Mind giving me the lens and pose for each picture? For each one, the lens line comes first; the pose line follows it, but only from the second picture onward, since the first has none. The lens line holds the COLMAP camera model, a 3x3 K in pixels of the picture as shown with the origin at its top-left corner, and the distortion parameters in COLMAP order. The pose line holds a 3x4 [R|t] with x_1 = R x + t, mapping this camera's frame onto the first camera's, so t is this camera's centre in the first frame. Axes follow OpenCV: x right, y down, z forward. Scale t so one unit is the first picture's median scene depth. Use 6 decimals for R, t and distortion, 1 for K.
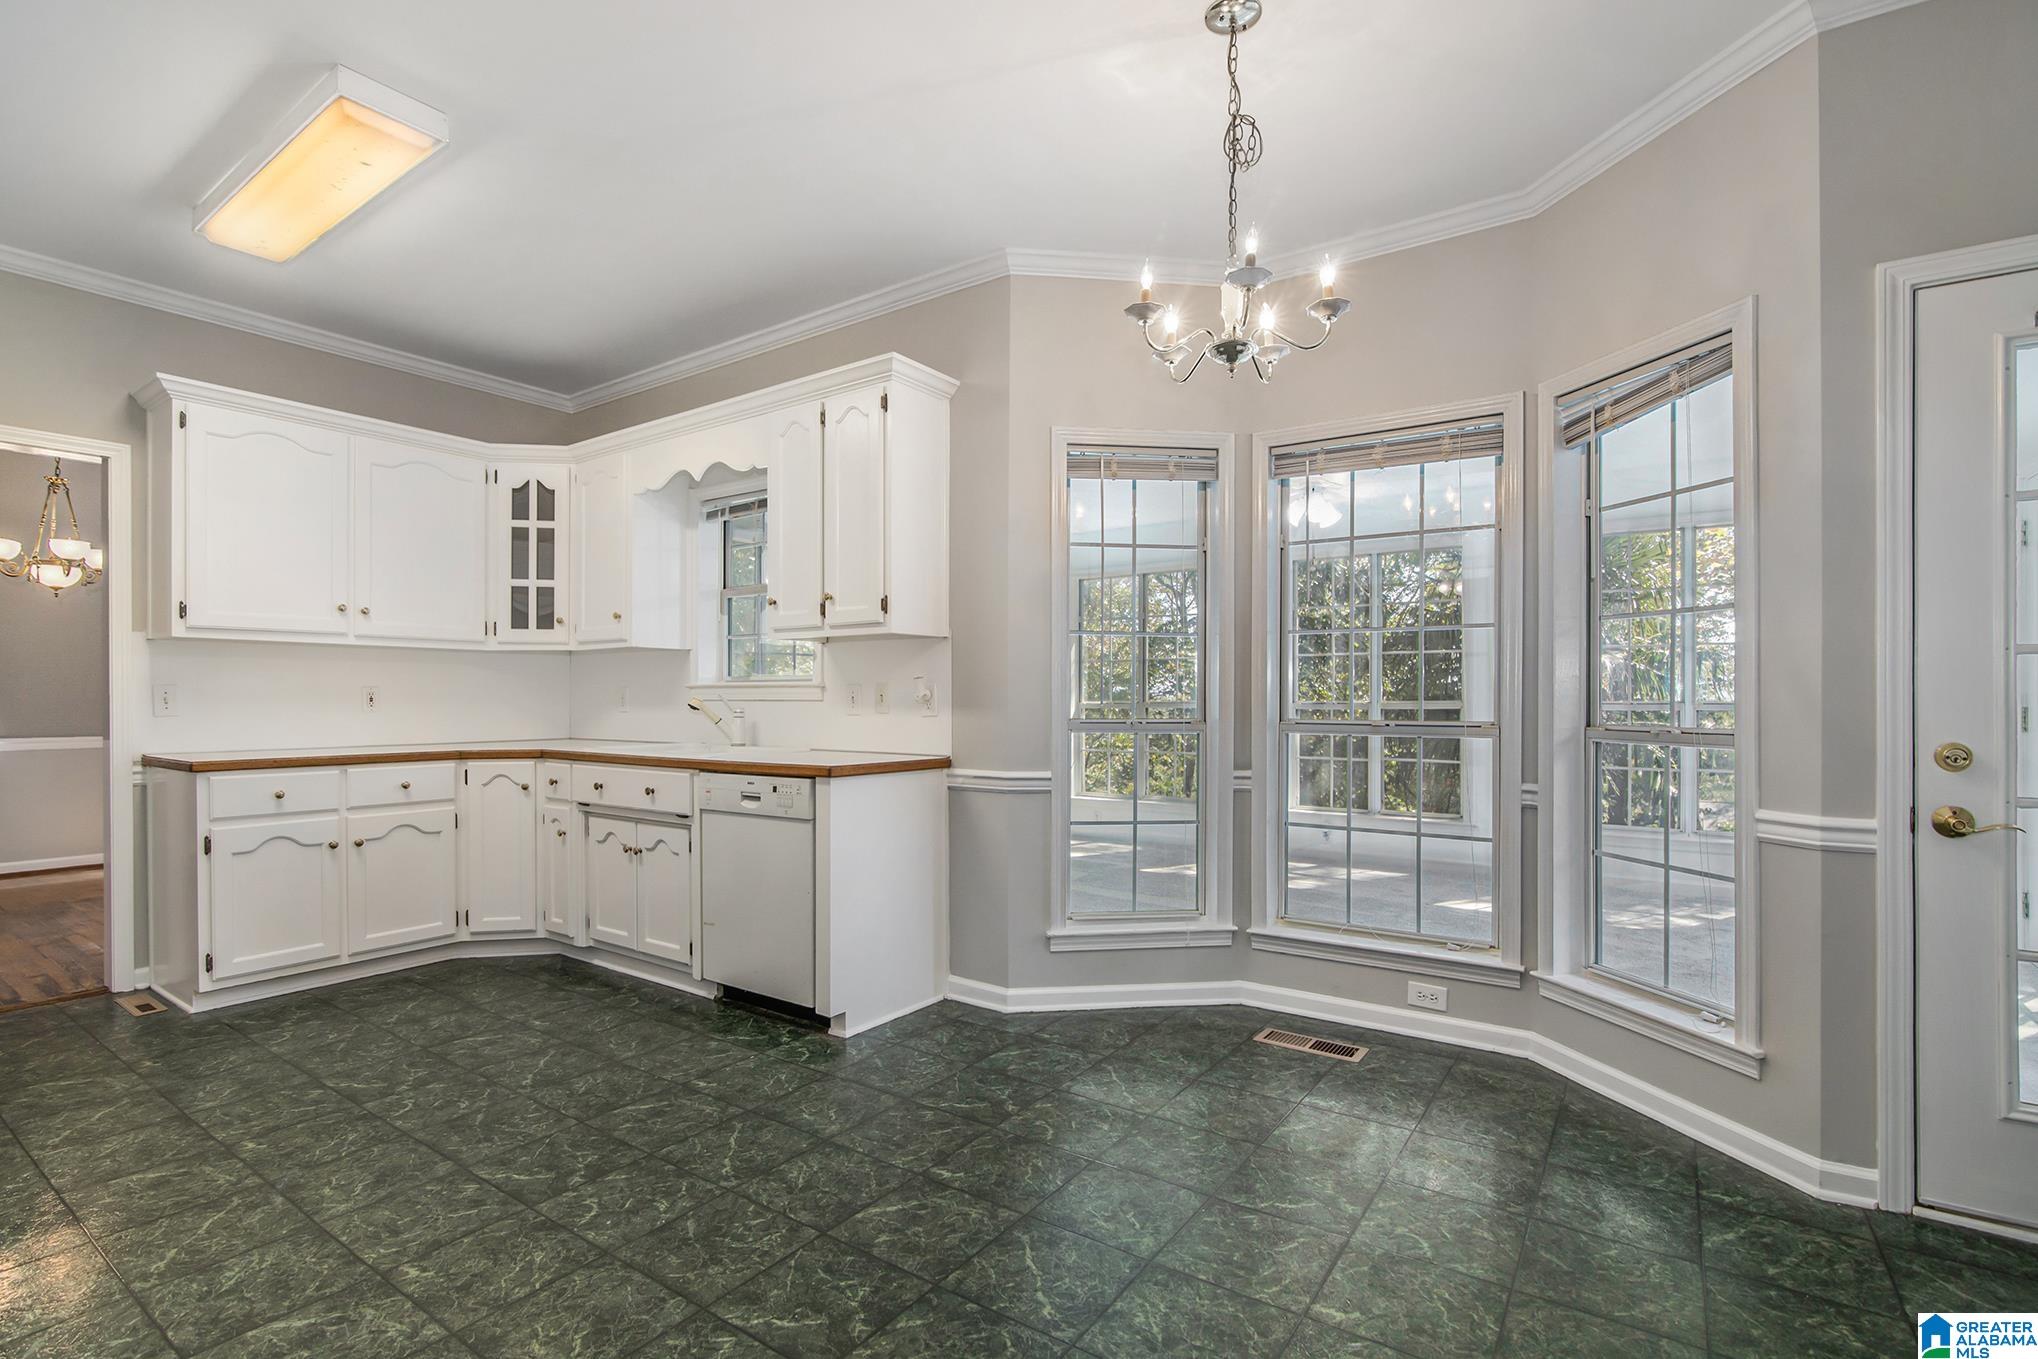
lens RADIAL K [[950.9, 0, 1023.8], [0, 950.9, 701.3], [0, 0, 1]] dist [-0.008115, -0.000145]
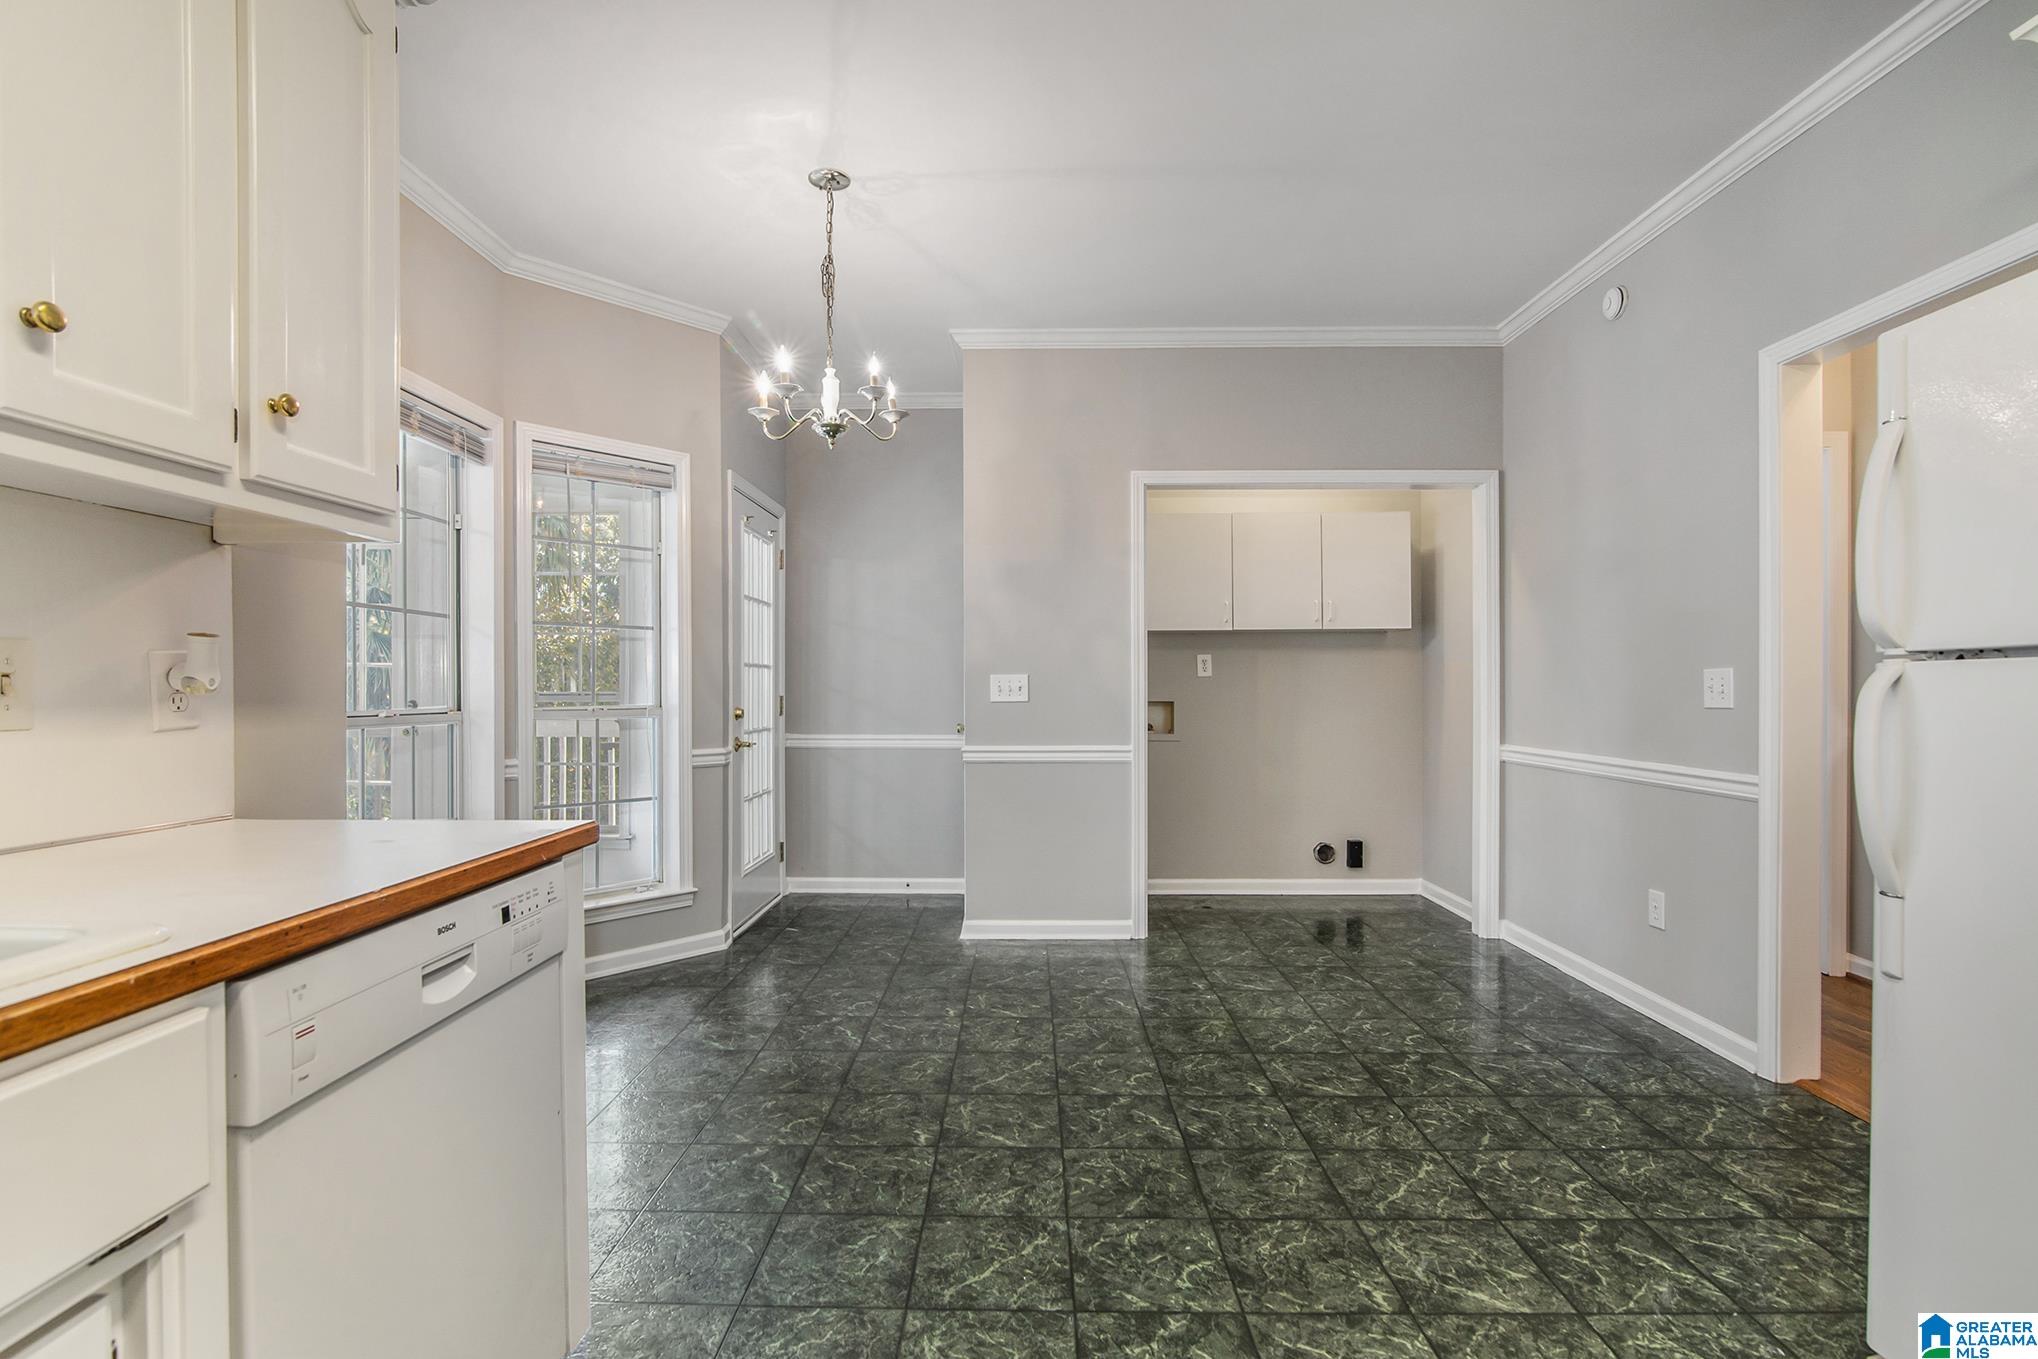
lens RADIAL K [[915.4, 0, 1005.5], [0, 915.4, 674.0], [0, 0, 1]] dist [-0.002059, -0.000101]
pose [[-0.534936, 0.010844, 0.844823, -0.701912], [0.000473, 0.999921, -0.012536, -0.003214], [-0.844892, -0.006306, -0.534899, 1.035228]]
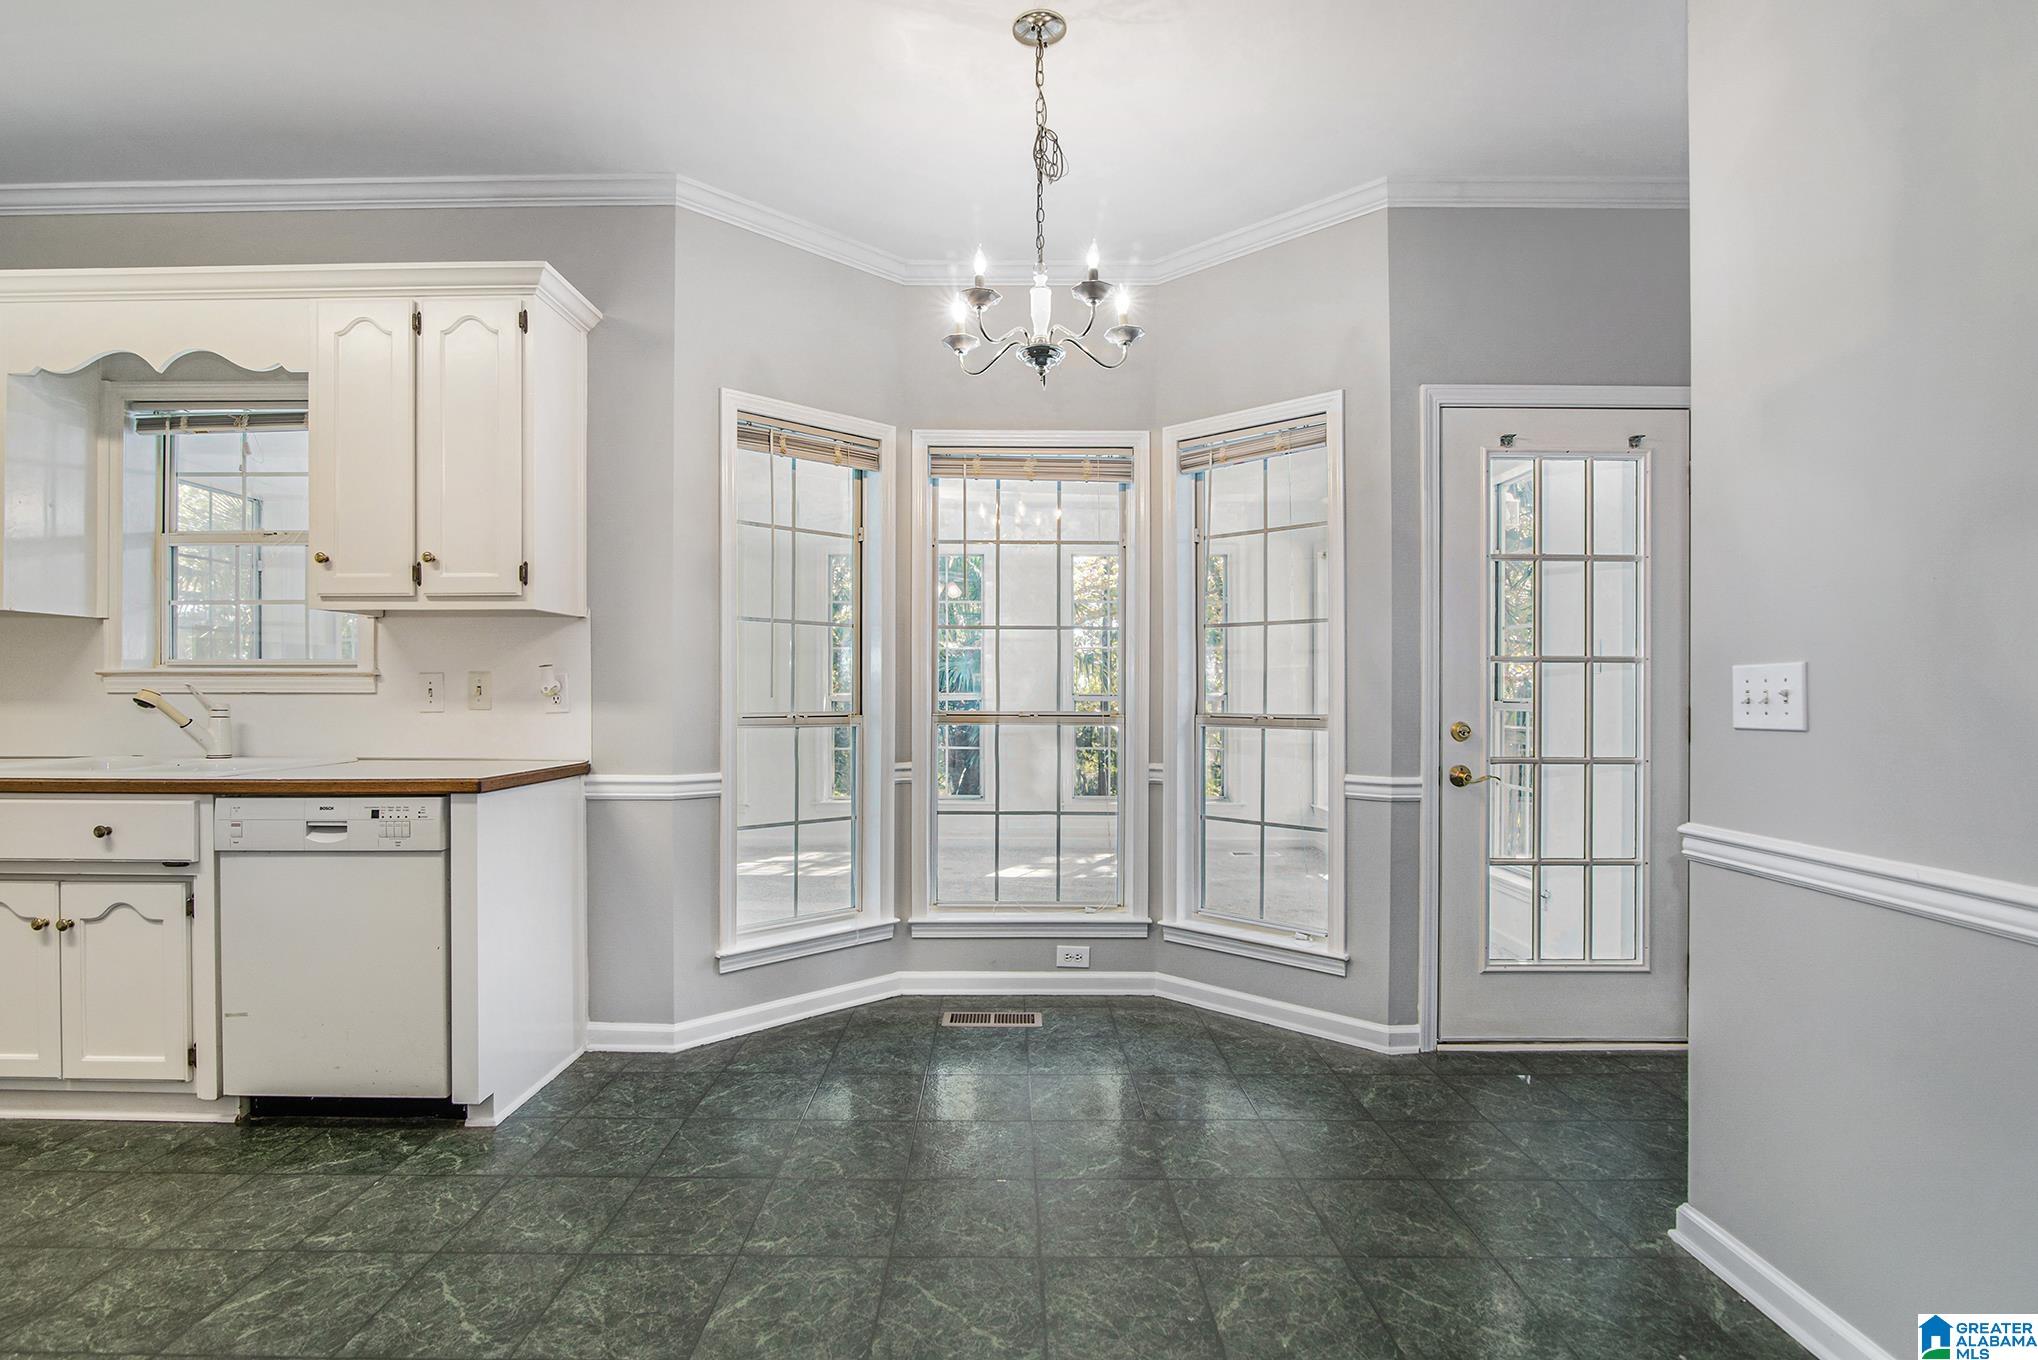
lens RADIAL K [[945.9, 0, 1013.1], [0, 945.9, 692.4], [0, 0, 1]] dist [-0.010350, -0.000258]
pose [[0.824930, -0.000459, 0.565235, -0.268096], [0.000835, 1.000000, -0.000406, -0.001254], [-0.565235, 0.000807, 0.824930, 0.119377]]
